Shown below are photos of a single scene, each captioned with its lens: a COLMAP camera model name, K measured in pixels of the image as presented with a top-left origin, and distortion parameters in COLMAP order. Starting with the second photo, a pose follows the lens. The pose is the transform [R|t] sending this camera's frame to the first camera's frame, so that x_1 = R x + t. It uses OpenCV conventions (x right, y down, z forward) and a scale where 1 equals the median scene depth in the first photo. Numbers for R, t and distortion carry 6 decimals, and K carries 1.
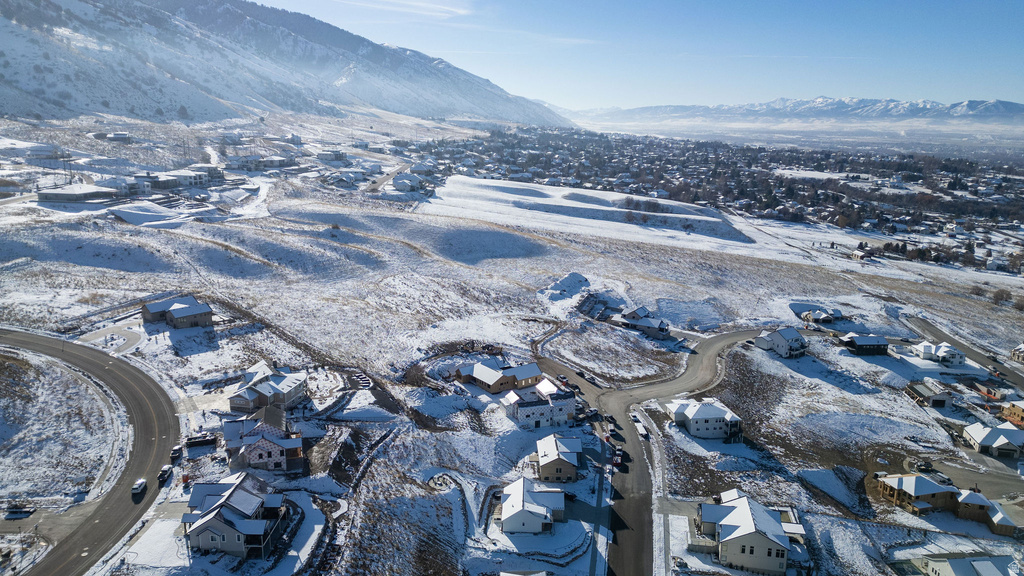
lens RADIAL K [[710.2, 0, 512.0], [0, 710.2, 288.0], [0, 0, 1]] dist [0.090027, -0.087260]
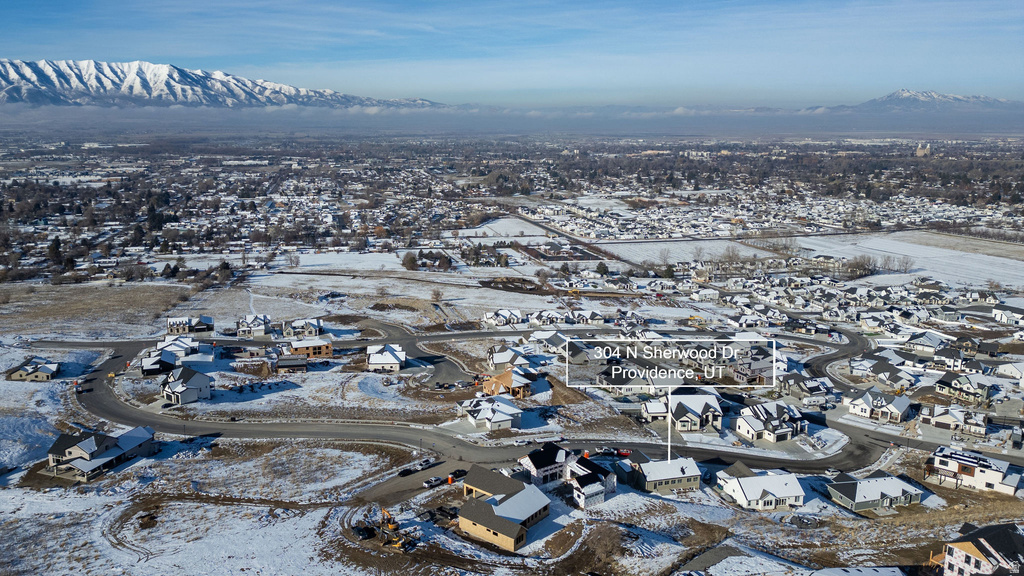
lens RADIAL K [[769.1, 0, 468.2], [0, 769.1, 265.6], [0, 0, 1]] dist [0.097403, -0.103705]
pose [[-0.227393, -0.203096, 0.952389, -0.426579], [0.217421, 0.942733, 0.252949, -0.176878], [-0.949221, 0.264589, -0.170214, 0.730669]]
